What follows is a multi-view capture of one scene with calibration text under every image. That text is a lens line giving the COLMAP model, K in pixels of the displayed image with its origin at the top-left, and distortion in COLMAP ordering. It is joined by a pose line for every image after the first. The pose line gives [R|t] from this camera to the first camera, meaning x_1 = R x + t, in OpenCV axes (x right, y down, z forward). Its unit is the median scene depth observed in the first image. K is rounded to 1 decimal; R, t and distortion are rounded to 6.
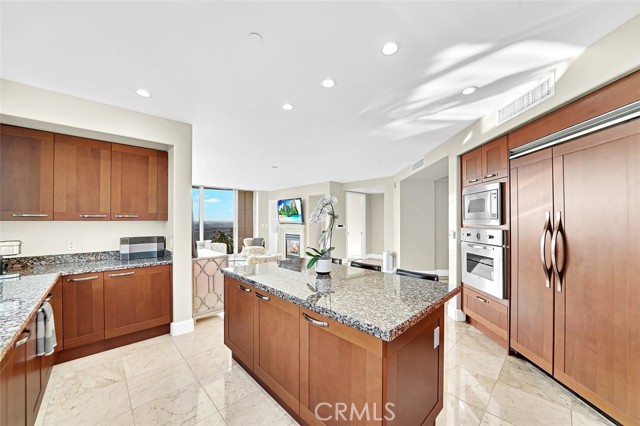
lens RADIAL K [[235.1, 0, 318.4], [0, 235.1, 220.1], [0, 0, 1]] dist [-0.003627, -0.000306]
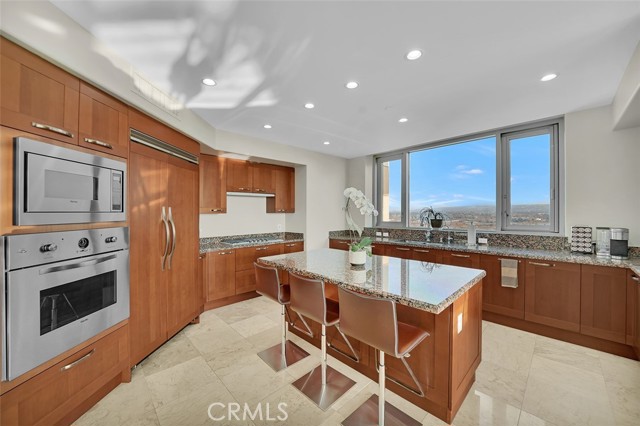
lens RADIAL K [[235.1, 0, 319.5], [0, 235.1, 211.1], [0, 0, 1]] dist [-0.003627, -0.000306]
pose [[-0.999971, 0.007597, -0.000027, 0.153978], [0.007597, 0.999963, -0.004102, -0.000217], [-0.000004, -0.004102, -0.999992, 1.684945]]
